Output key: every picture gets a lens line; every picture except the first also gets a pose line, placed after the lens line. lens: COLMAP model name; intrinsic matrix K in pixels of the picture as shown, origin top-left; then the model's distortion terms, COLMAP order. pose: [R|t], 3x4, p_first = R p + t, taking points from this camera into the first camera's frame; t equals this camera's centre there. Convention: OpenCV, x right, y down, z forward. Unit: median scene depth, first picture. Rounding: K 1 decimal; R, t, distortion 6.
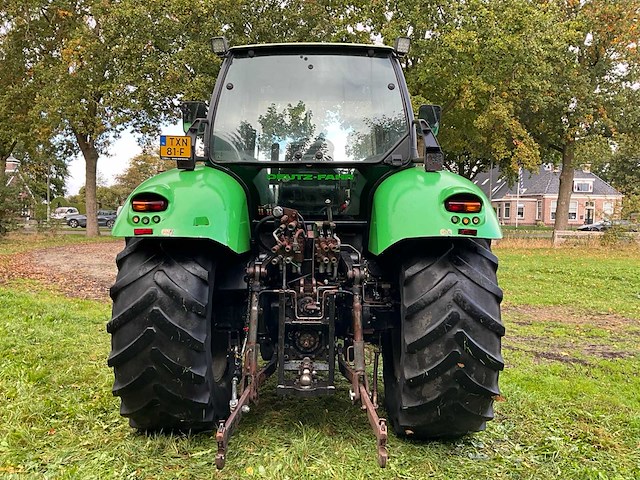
lens RADIAL K [[528.7, 0, 319.4], [0, 528.7, 241.0], [0, 0, 1]] dist [0.108559, -0.201125]
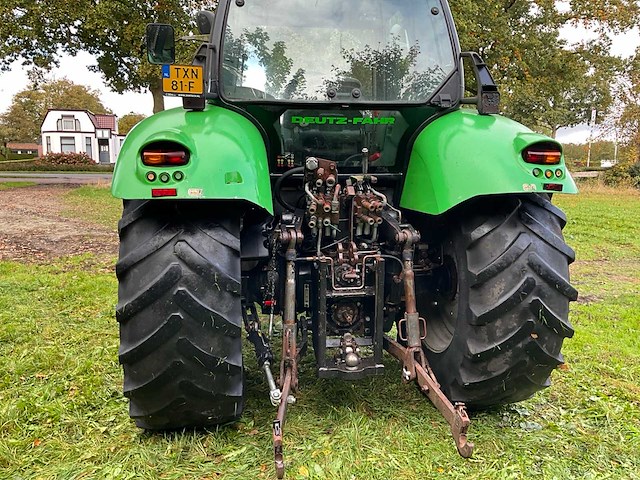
lens RADIAL K [[528.7, 0, 319.4], [0, 528.7, 241.0], [0, 0, 1]] dist [0.108559, -0.201125]
pose [[0.984645, -0.031146, 0.171766, -0.222819], [0.012475, 0.993994, 0.108724, -0.026248], [-0.174121, -0.104911, 0.979120, 0.185088]]
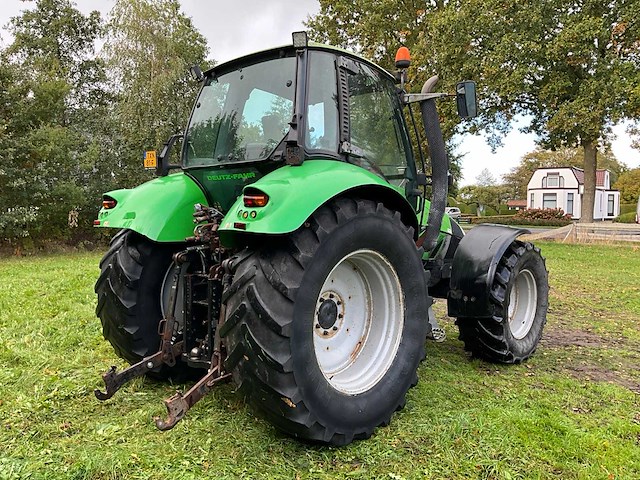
lens RADIAL K [[528.7, 0, 319.4], [0, 528.7, 241.0], [0, 0, 1]] dist [0.108559, -0.201125]
pose [[0.740722, 0.030181, -0.671134, 0.963694], [-0.028753, 0.999499, 0.013213, -0.005137], [0.671196, 0.009510, 0.741219, 0.319804]]
